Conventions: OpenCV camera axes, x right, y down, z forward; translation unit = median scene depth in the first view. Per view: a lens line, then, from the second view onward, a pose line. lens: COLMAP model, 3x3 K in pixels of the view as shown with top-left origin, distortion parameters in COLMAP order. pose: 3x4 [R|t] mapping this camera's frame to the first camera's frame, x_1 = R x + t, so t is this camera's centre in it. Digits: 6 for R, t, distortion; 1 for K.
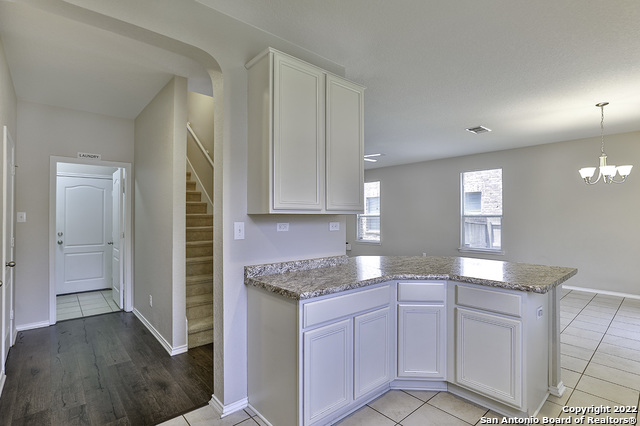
lens RADIAL K [[305.6, 0, 322.3], [0, 305.6, 215.5], [0, 0, 1]] dist [-0.004520, -0.001220]
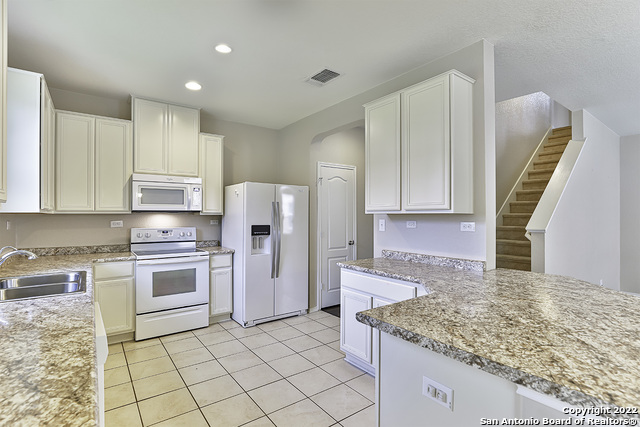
lens RADIAL K [[305.6, 0, 321.2], [0, 305.6, 213.6], [0, 0, 1]] dist [-0.004520, -0.001220]
pose [[-0.071813, -0.009775, -0.997370, 1.109240], [0.005161, 0.999935, -0.010171, 0.005023], [0.997405, -0.005878, -0.071758, 0.719478]]
